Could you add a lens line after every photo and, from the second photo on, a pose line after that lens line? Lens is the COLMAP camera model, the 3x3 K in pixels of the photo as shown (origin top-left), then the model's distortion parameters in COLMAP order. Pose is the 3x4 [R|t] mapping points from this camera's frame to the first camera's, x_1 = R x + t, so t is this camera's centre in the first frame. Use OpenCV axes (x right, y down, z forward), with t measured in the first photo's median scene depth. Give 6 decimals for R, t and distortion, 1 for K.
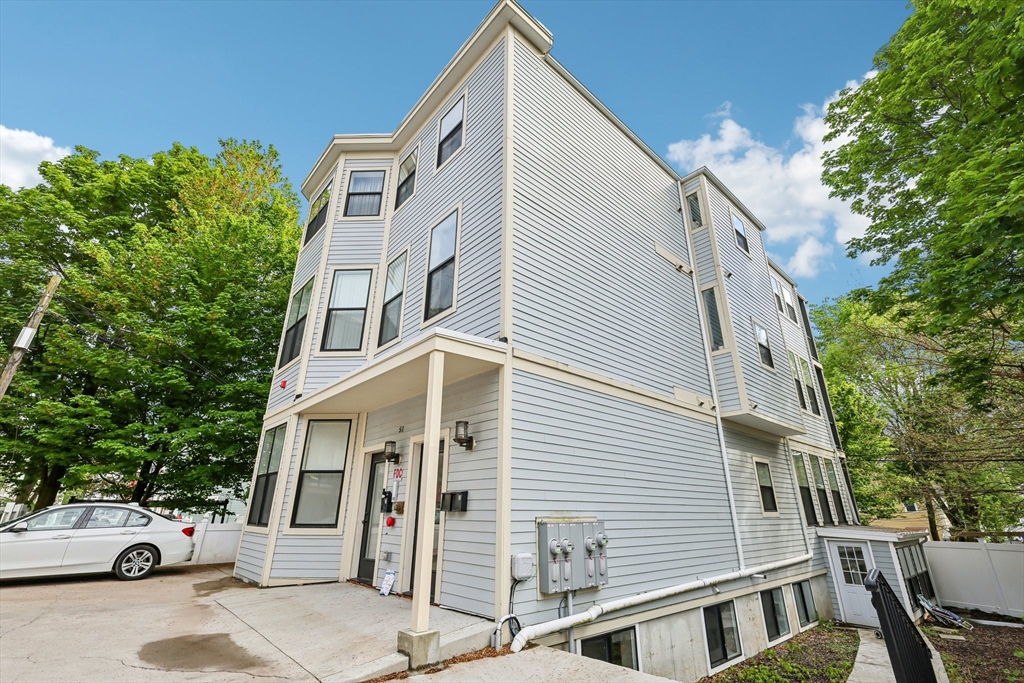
lens RADIAL K [[450.1, 0, 512.0], [0, 450.1, 341.5], [0, 0, 1]] dist [0.000771, 0.000073]
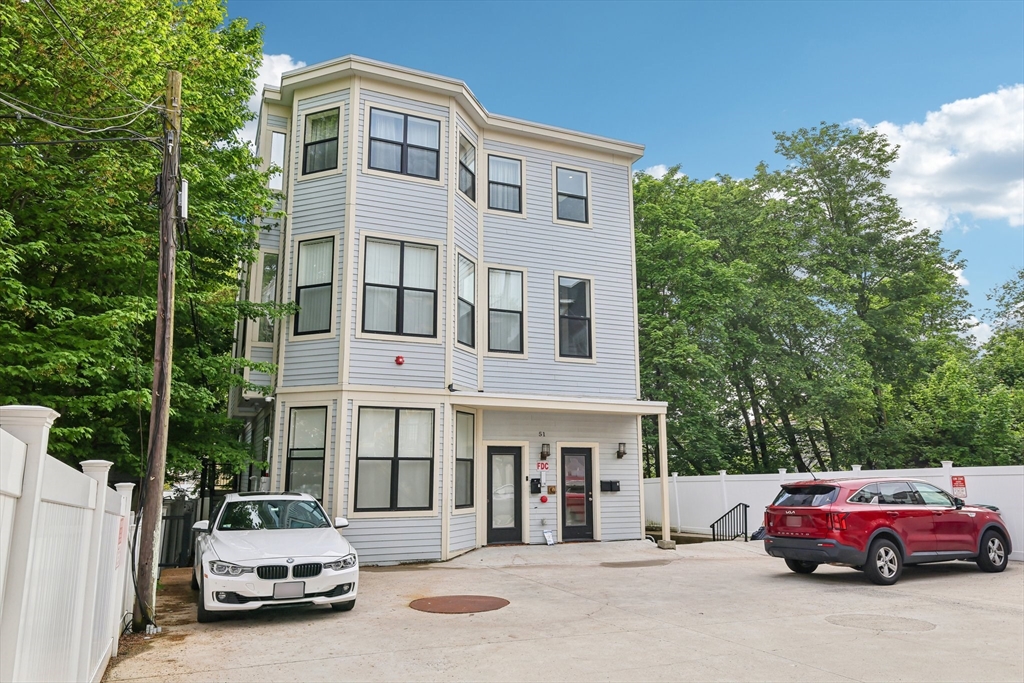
lens RADIAL K [[705.1, 0, 512.0], [0, 705.1, 341.5], [0, 0, 1]] dist [0.001069, 0.001192]
pose [[0.319685, 0.171982, 0.931785, -2.396376], [-0.332882, 0.941090, -0.059491, 0.092517], [-0.887125, -0.291157, 0.358102, 0.420282]]
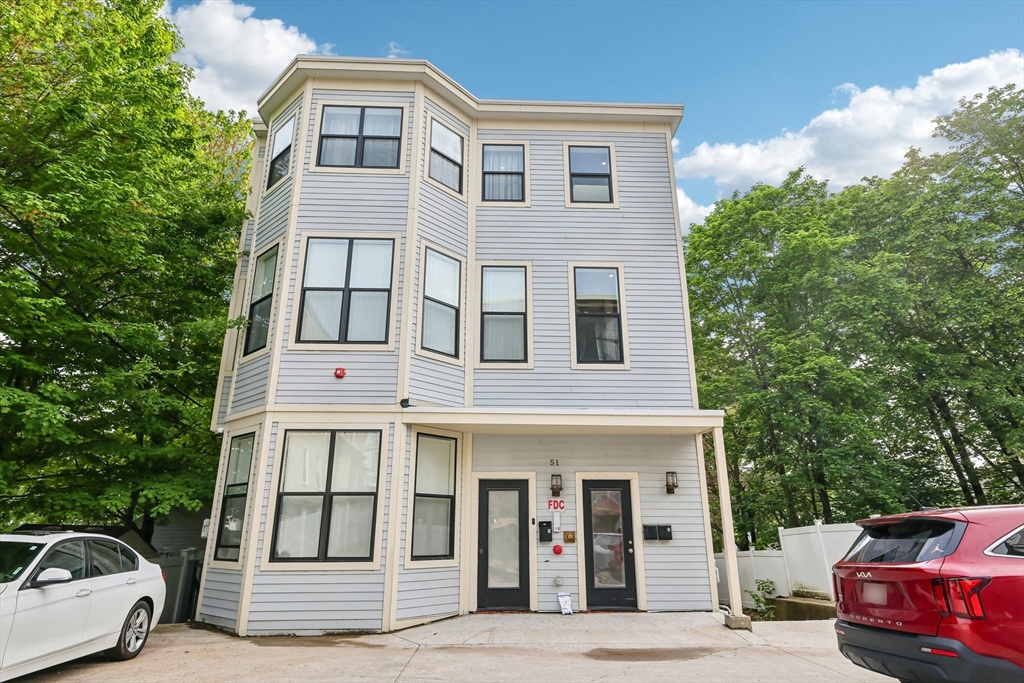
lens RADIAL K [[592.8, 0, 512.0], [0, 592.8, 341.5], [0, 0, 1]] dist [0.002387, -0.001734]
pose [[0.637619, 0.233407, 0.734141, -1.445591], [-0.268611, 0.960547, -0.072094, 0.052288], [-0.722004, -0.151230, 0.675159, 0.192070]]
